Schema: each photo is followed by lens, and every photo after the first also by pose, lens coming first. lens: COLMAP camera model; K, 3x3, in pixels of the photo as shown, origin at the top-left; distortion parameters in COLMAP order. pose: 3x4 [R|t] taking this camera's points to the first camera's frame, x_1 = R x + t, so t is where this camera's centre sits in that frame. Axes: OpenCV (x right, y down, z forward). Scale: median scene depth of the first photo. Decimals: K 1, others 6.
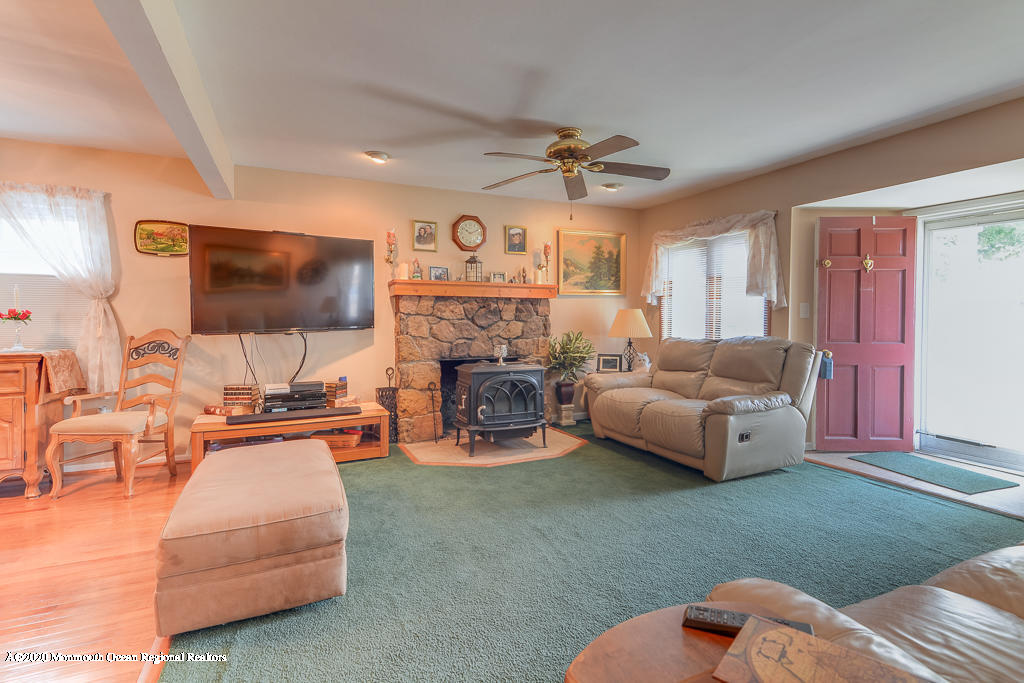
lens RADIAL K [[459.5, 0, 509.8], [0, 459.5, 323.3], [0, 0, 1]] dist [-0.001488, -0.000137]
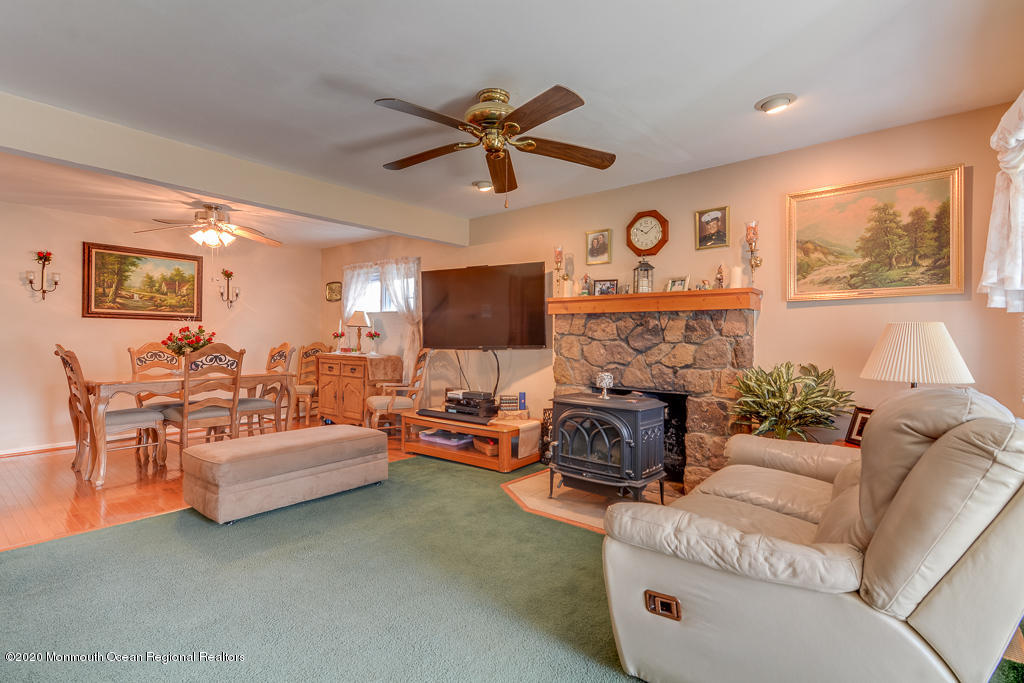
lens RADIAL K [[467.9, 0, 512.0], [0, 467.9, 341.5], [0, 0, 1]] dist [-0.019050, -0.000199]
pose [[0.460989, 0.007522, -0.887374, 0.542569], [-0.023472, 0.999718, -0.003720, 0.001355], [0.887095, 0.022543, 0.461035, 0.433712]]
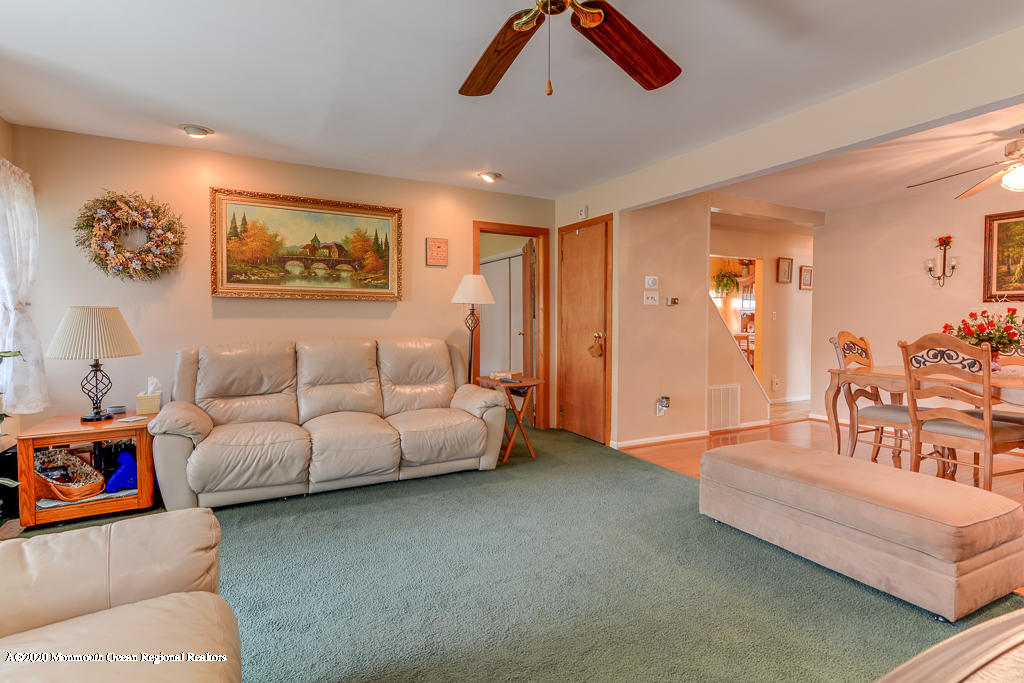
lens RADIAL K [[467.9, 0, 512.0], [0, 467.9, 341.5], [0, 0, 1]] dist [-0.019050, -0.000199]
pose [[-0.995769, 0.003329, -0.091837, 0.137798], [-0.002495, 0.997996, 0.063221, -0.013640], [0.091863, 0.063183, -0.993765, 0.936642]]
